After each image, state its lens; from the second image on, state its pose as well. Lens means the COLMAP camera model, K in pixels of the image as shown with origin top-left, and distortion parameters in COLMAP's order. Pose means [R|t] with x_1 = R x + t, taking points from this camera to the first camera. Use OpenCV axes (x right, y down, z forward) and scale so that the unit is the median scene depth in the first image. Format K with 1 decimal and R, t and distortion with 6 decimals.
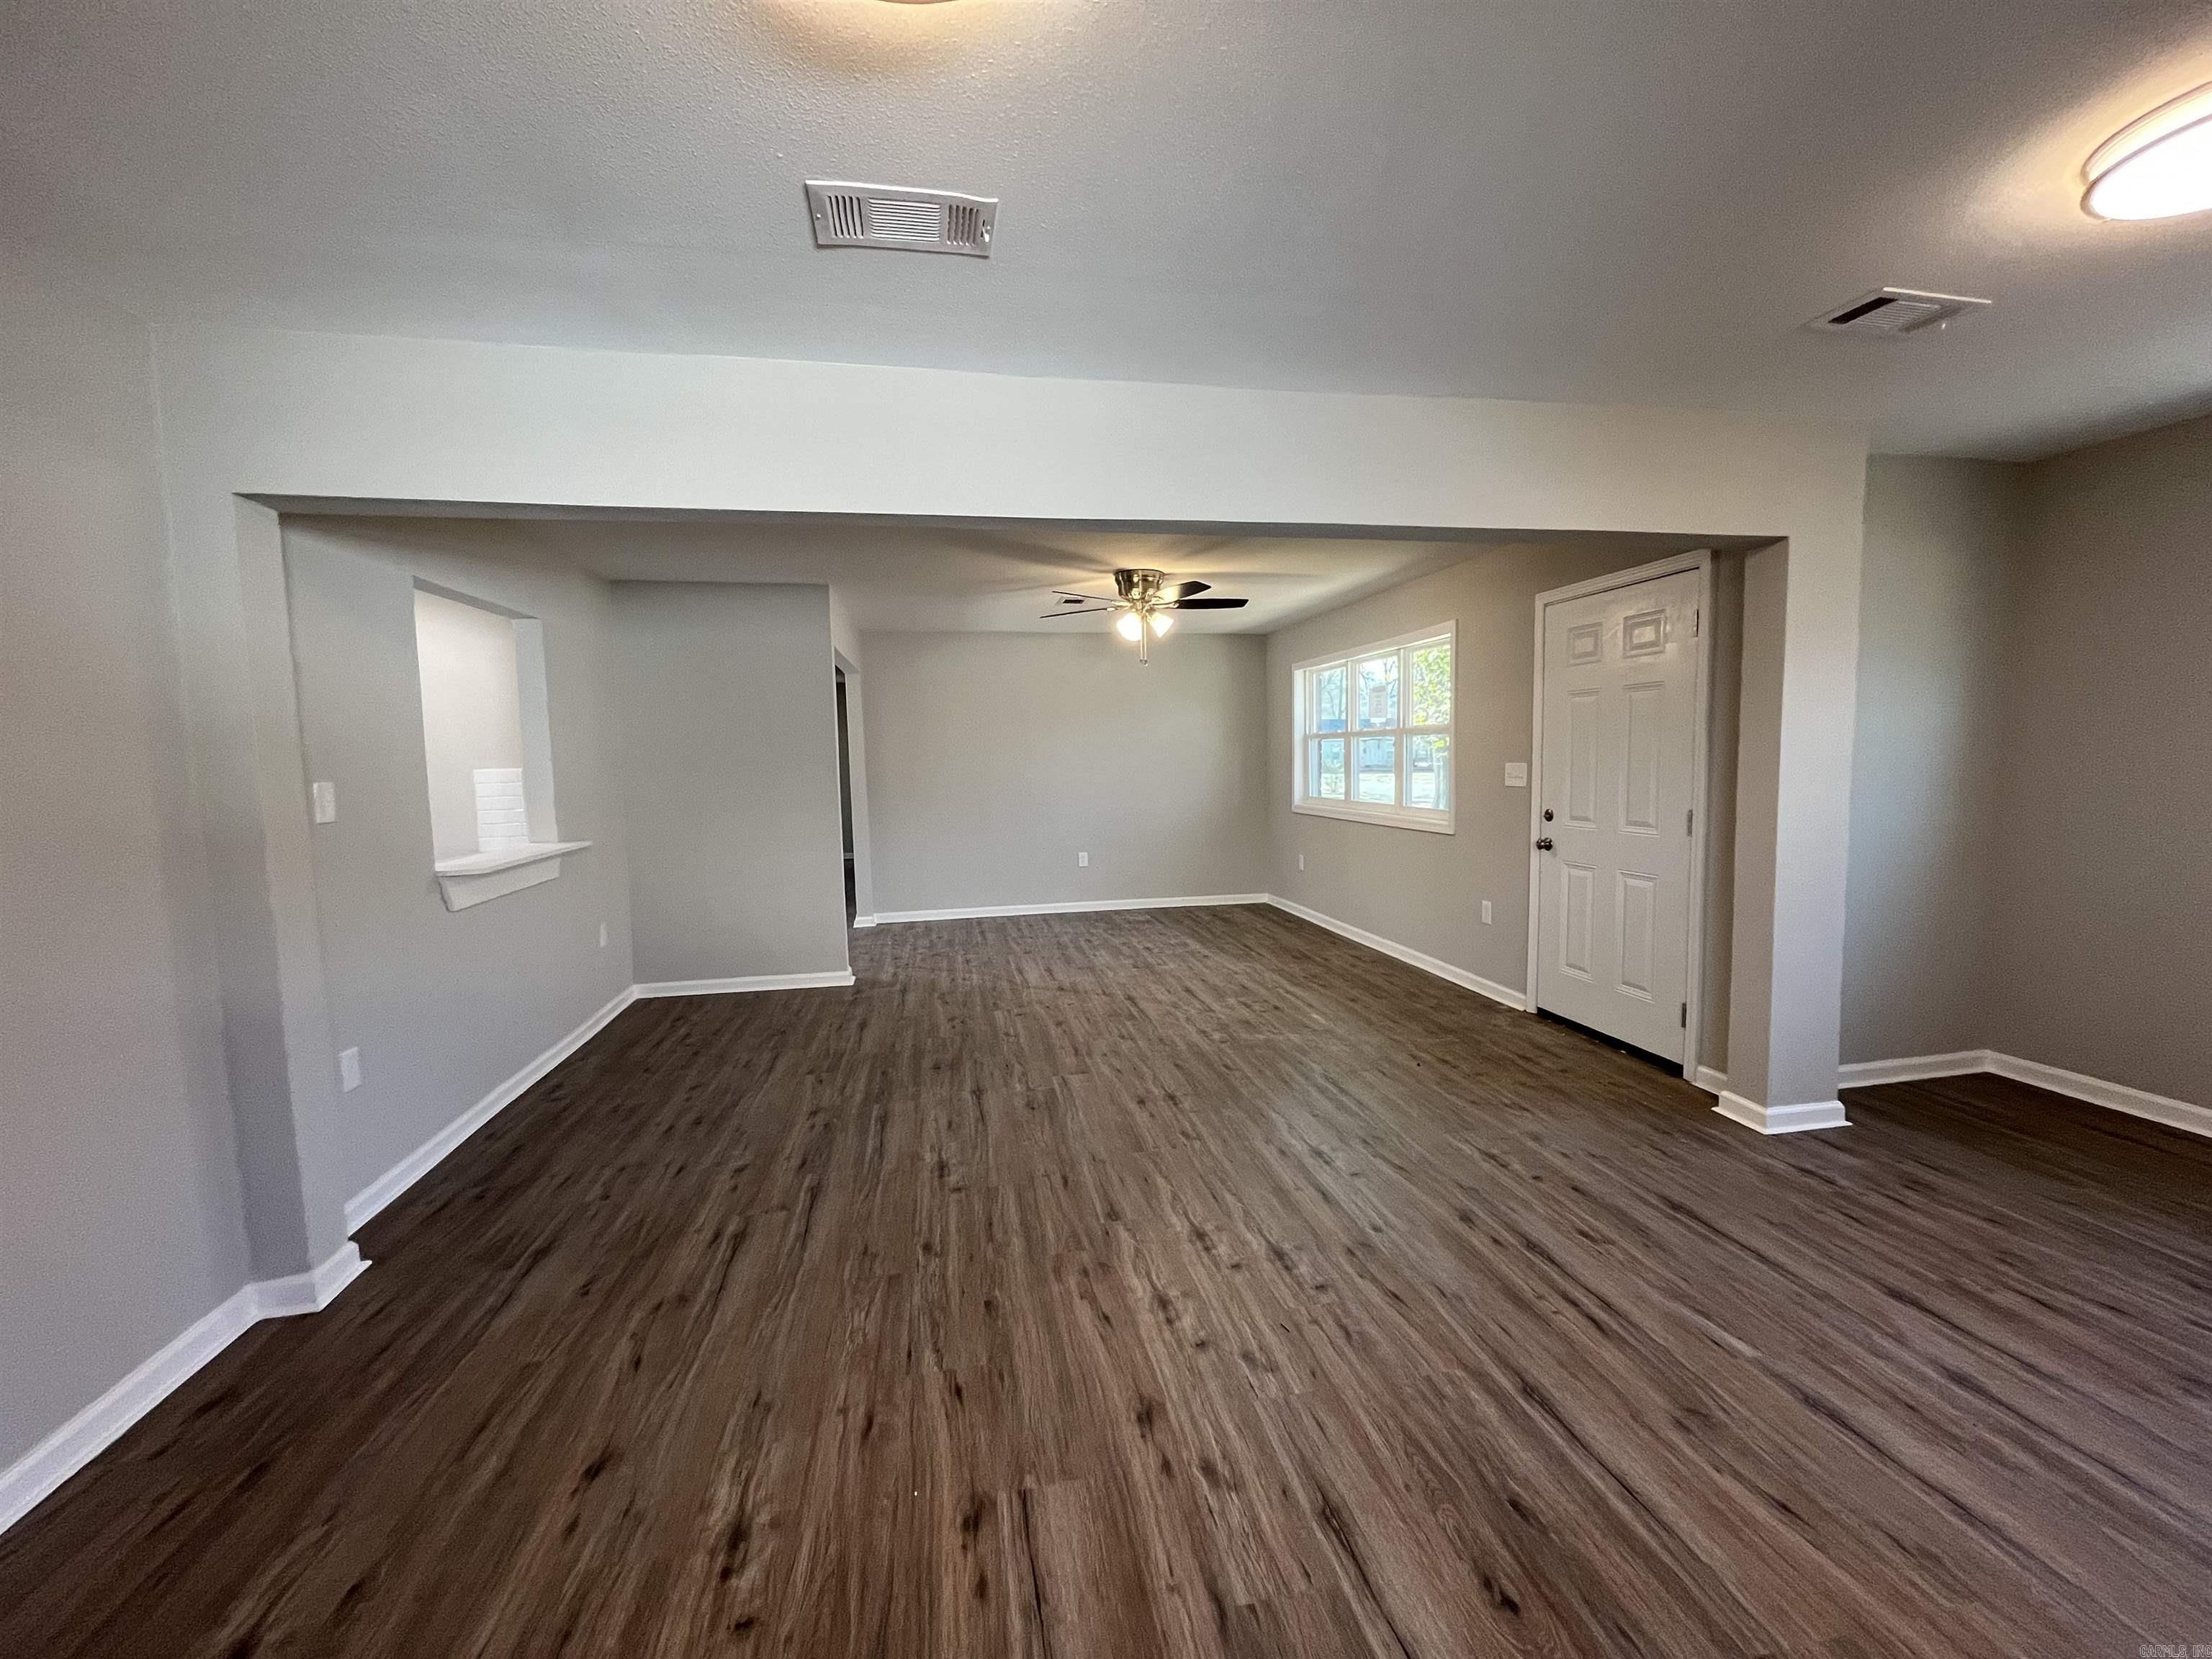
lens RADIAL K [[892.1, 0, 1104.3], [0, 892.1, 845.1], [0, 0, 1]] dist [-0.002470, -0.000246]
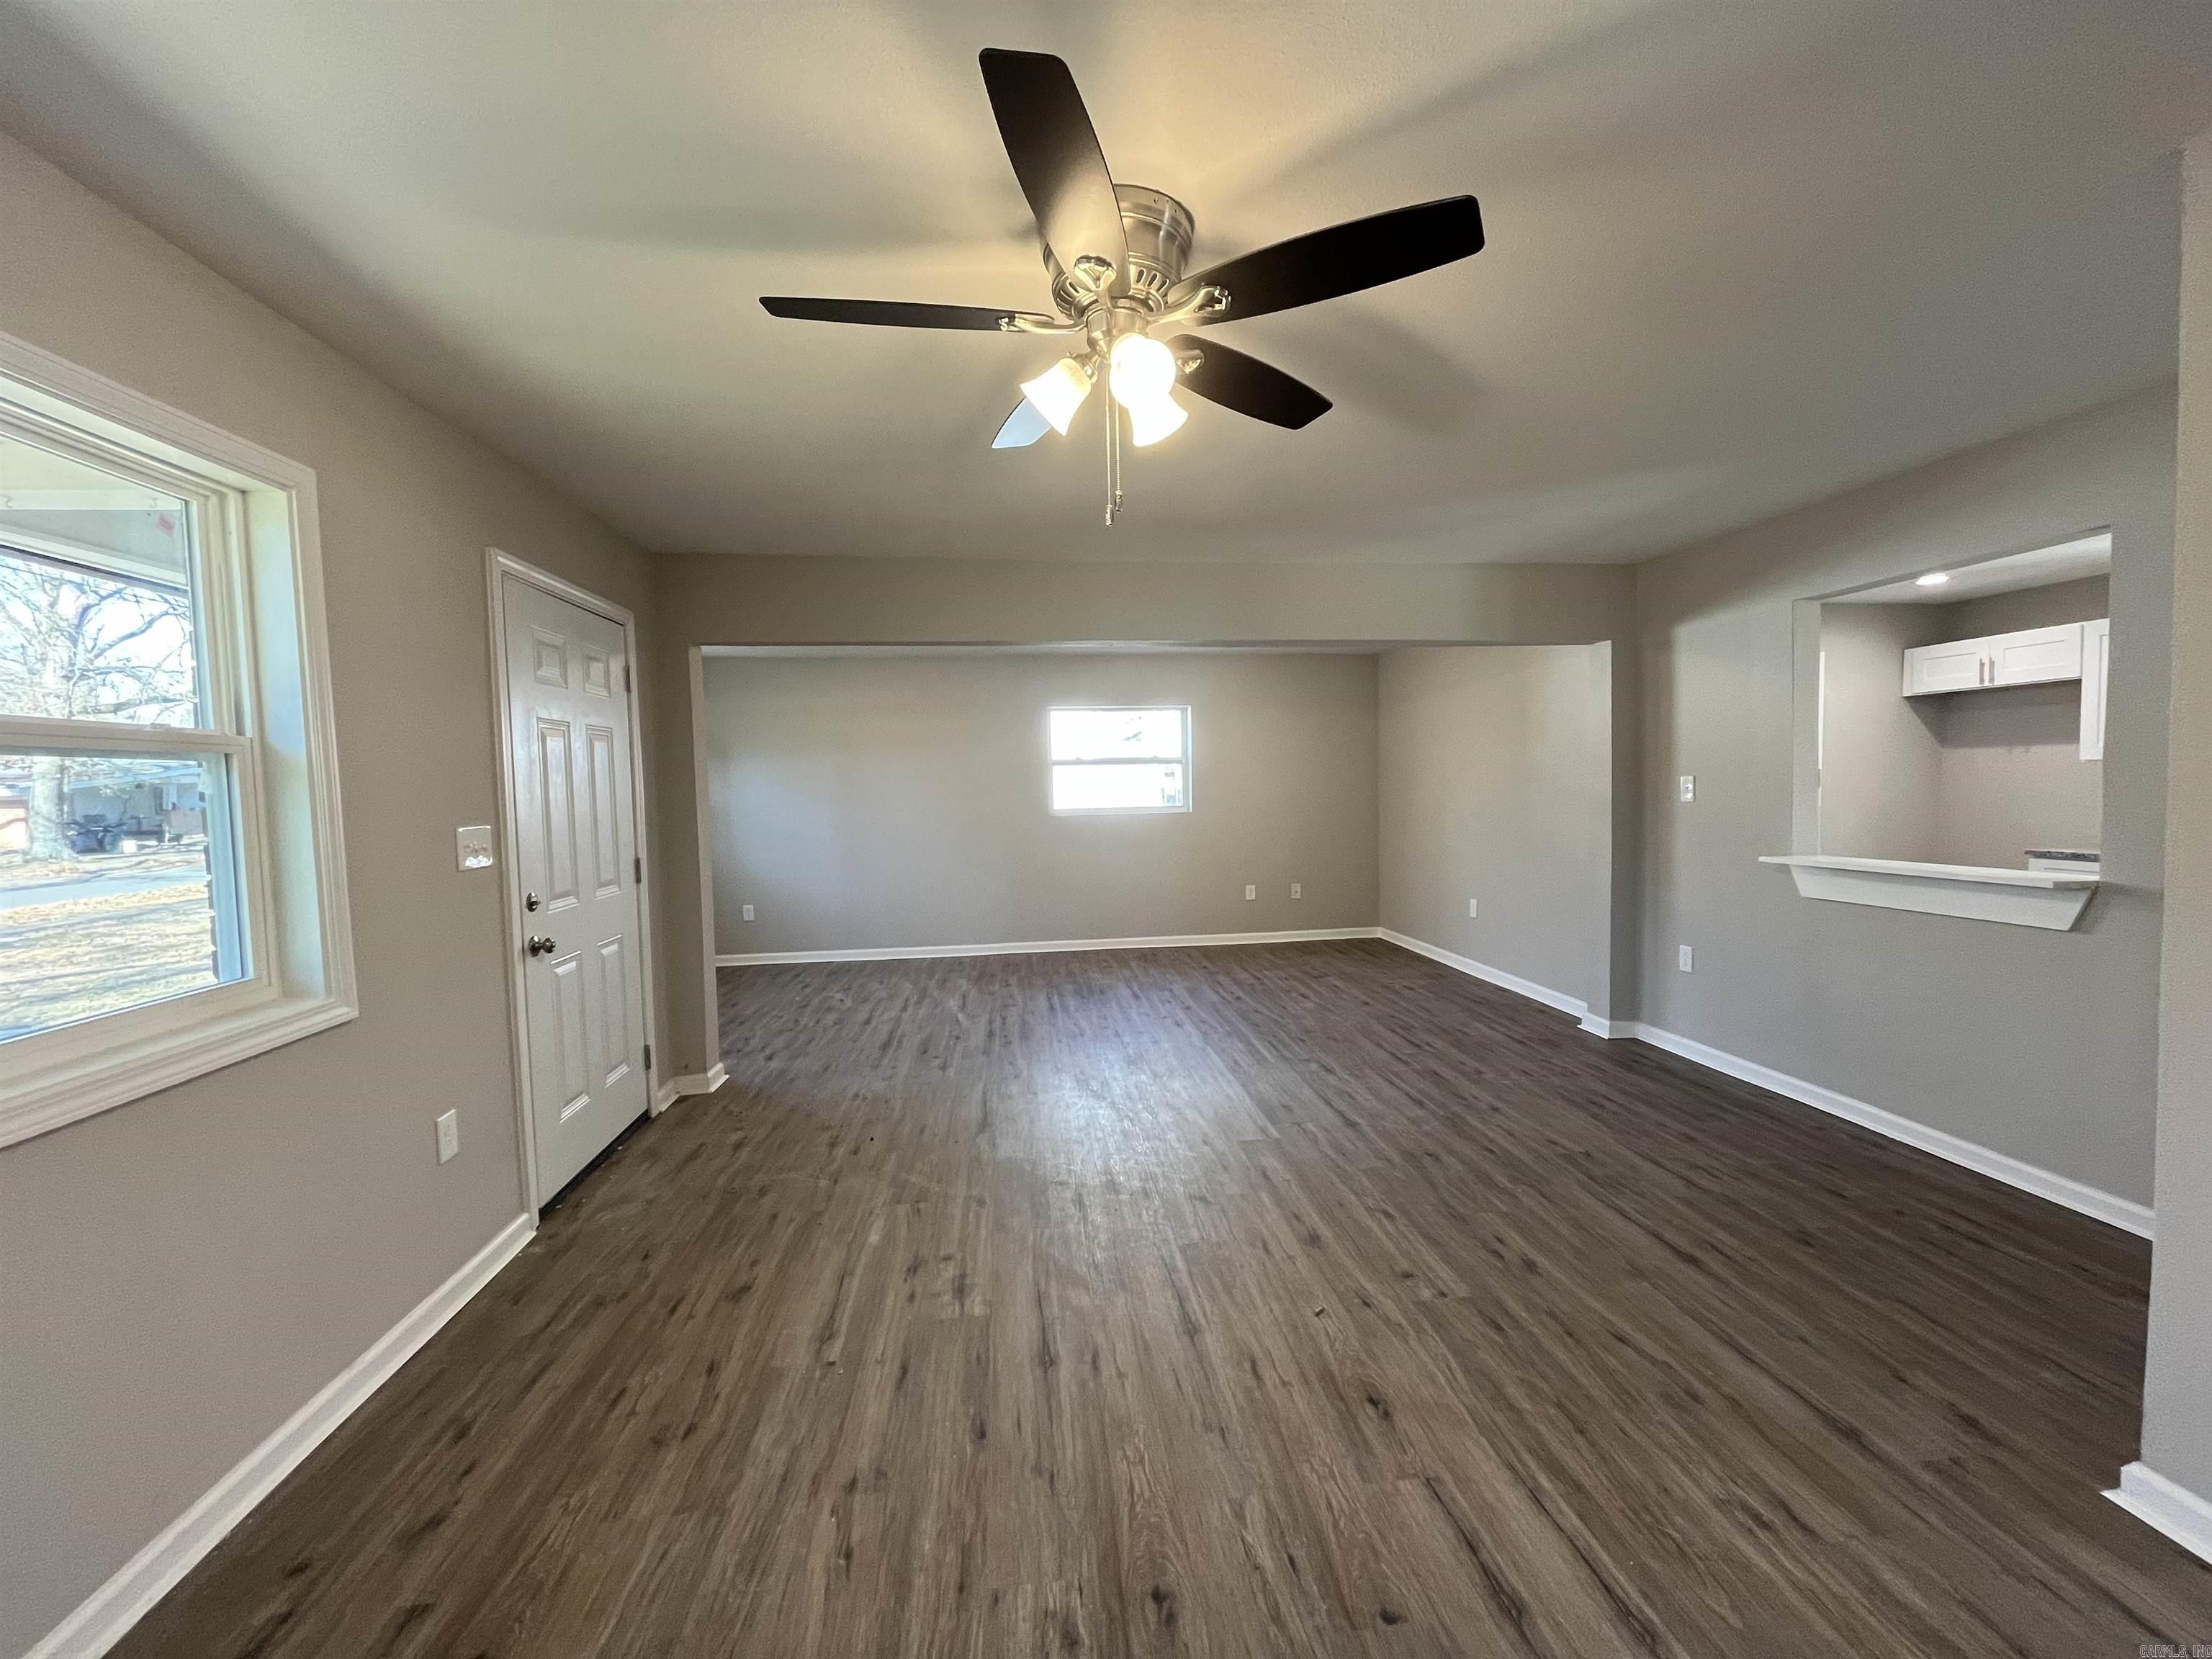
lens RADIAL K [[892.1, 0, 1117.0], [0, 892.1, 828.5], [0, 0, 1]] dist [-0.002470, -0.000246]
pose [[-0.997374, 0.039299, 0.060826, 0.052712], [0.047935, 0.987862, 0.147752, -0.257154], [-0.054281, 0.150279, -0.987152, 2.564347]]
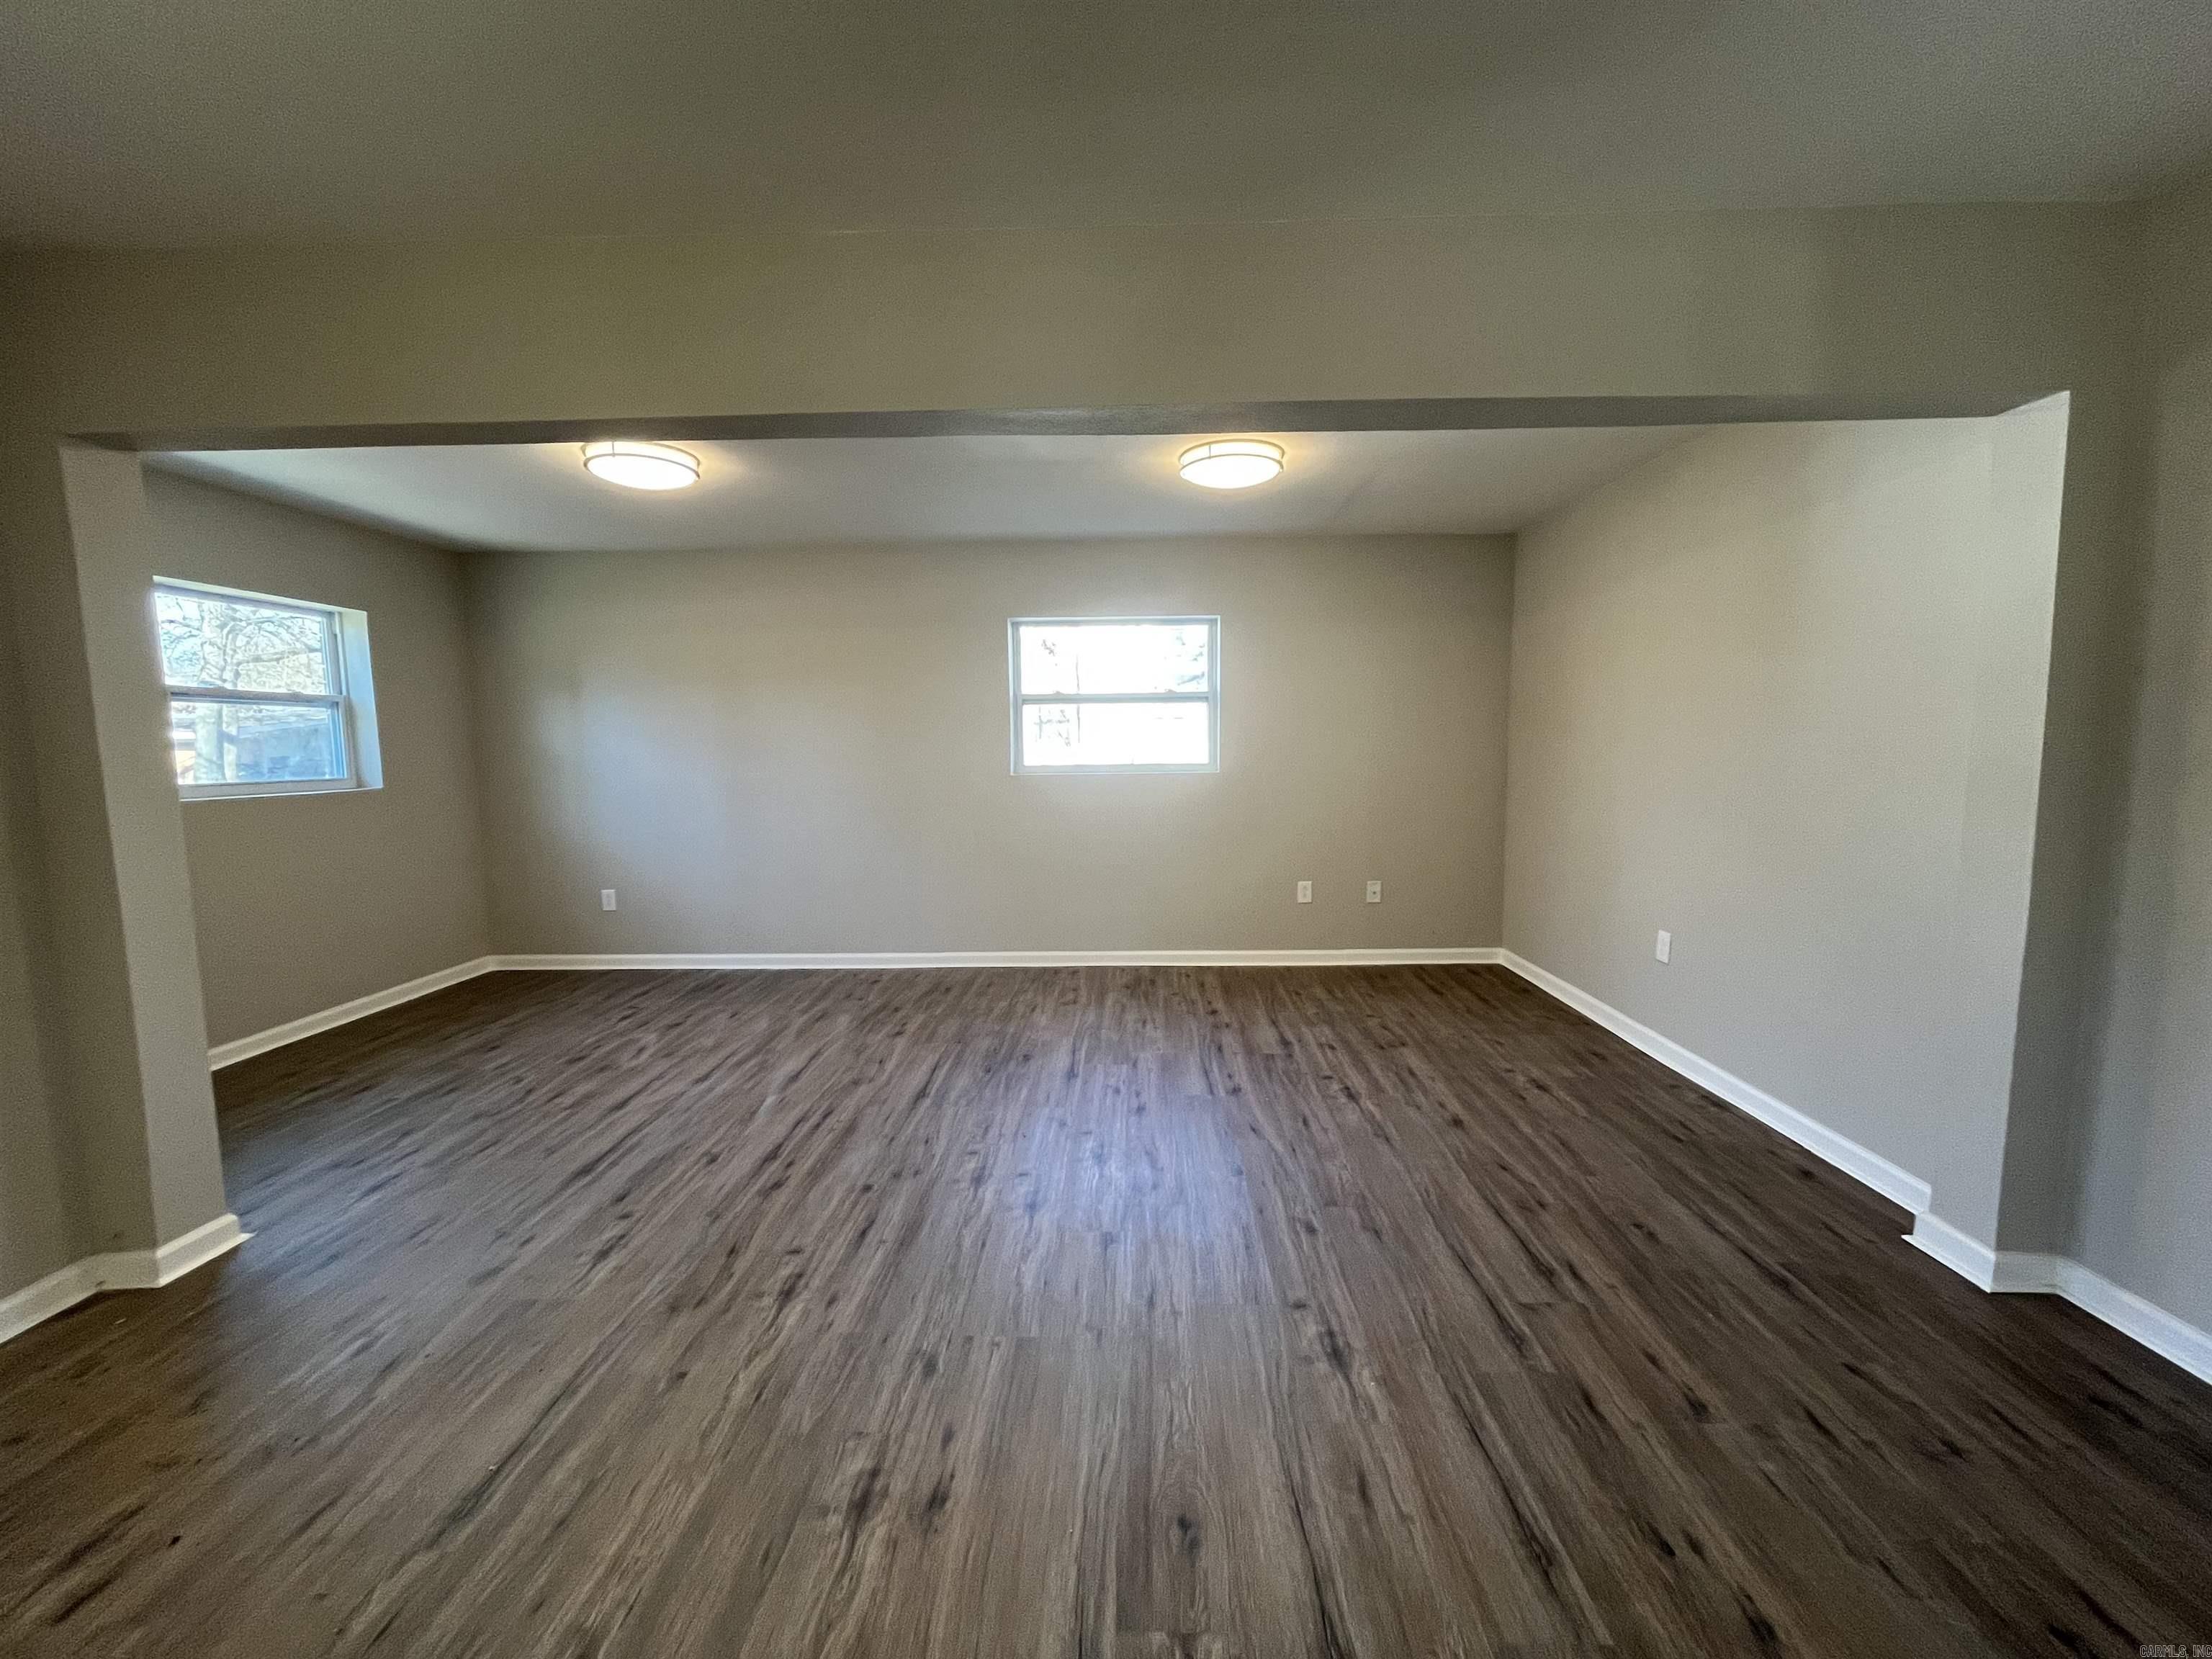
lens RADIAL K [[892.1, 0, 1110.4], [0, 892.1, 828.9], [0, 0, 1]] dist [-0.002470, -0.000246]
pose [[-0.977674, 0.012685, 0.209743, -0.178205], [0.053950, 0.979868, 0.192218, -0.149724], [-0.203082, 0.199243, -0.958676, 1.718183]]
